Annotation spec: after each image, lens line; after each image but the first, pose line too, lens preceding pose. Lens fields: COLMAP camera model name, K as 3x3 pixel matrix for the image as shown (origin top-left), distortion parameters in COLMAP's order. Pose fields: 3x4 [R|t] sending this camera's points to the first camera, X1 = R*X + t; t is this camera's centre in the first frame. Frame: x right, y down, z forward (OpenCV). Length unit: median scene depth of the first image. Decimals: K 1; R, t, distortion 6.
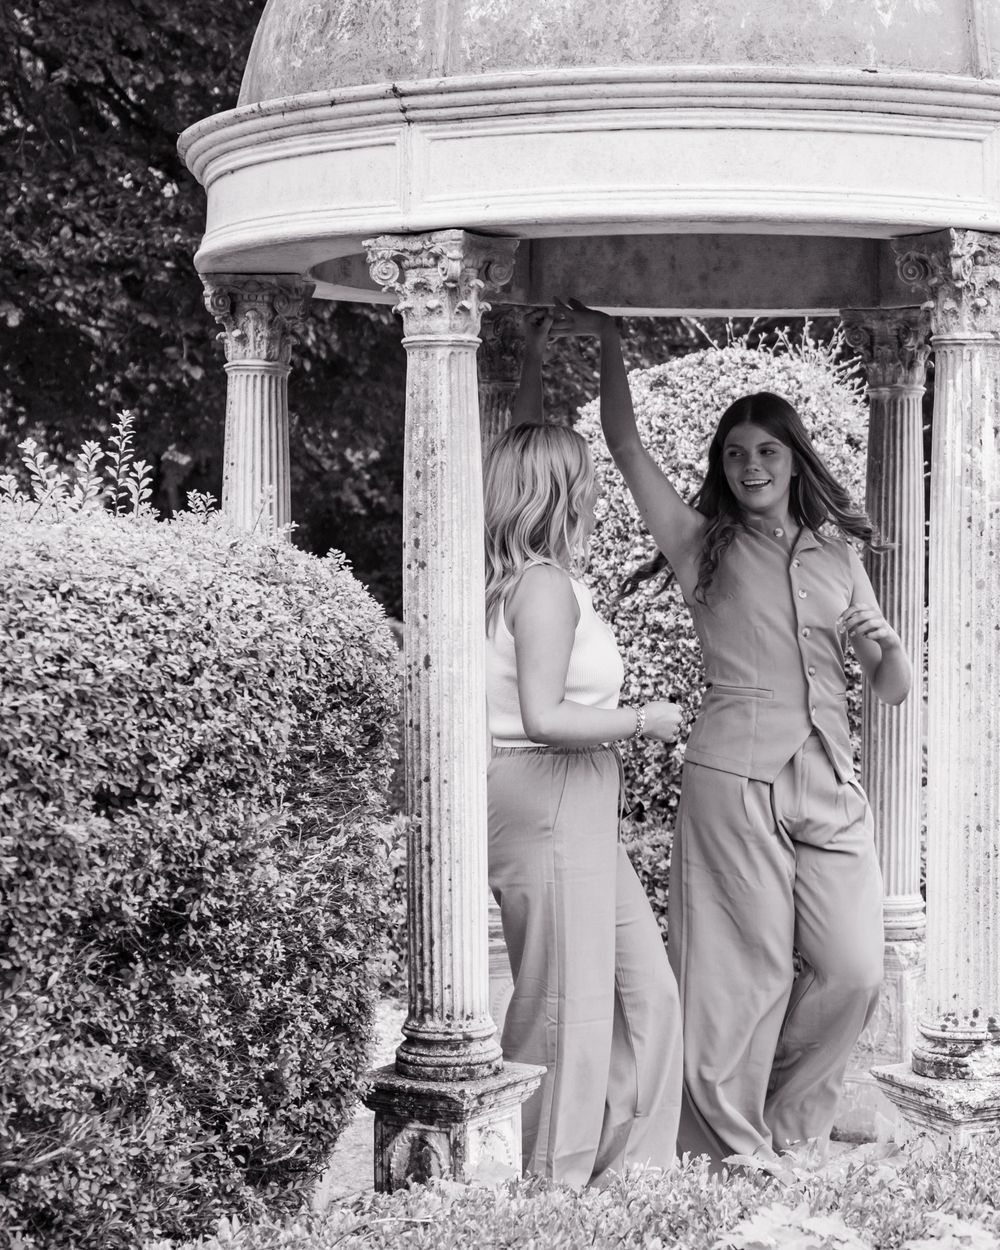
lens RADIAL K [[2294.5, 0, 500.5], [0, 2294.5, 612.8], [0, 0, 1]] dist [-0.056467, 0.000000]
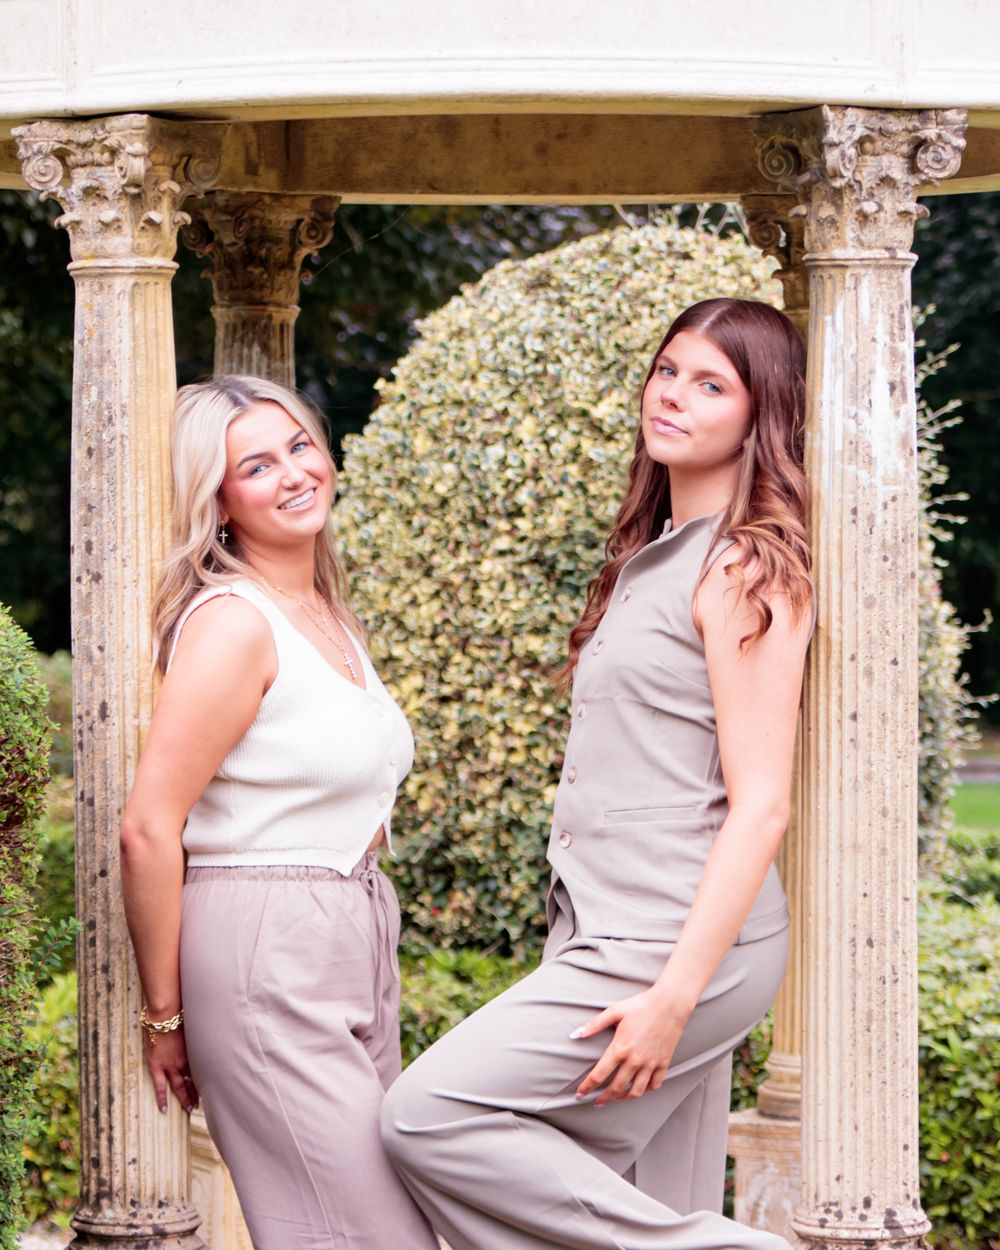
lens RADIAL K [[5831.6, 0, 500.1], [0, 5831.6, 632.4], [0, 0, 1]] dist [0.243063, 0.000000]
pose [[0.997715, -0.002667, -0.067510, 0.217161], [0.002947, 0.999987, 0.004055, -0.010546], [0.067498, -0.004245, 0.997710, -0.829522]]
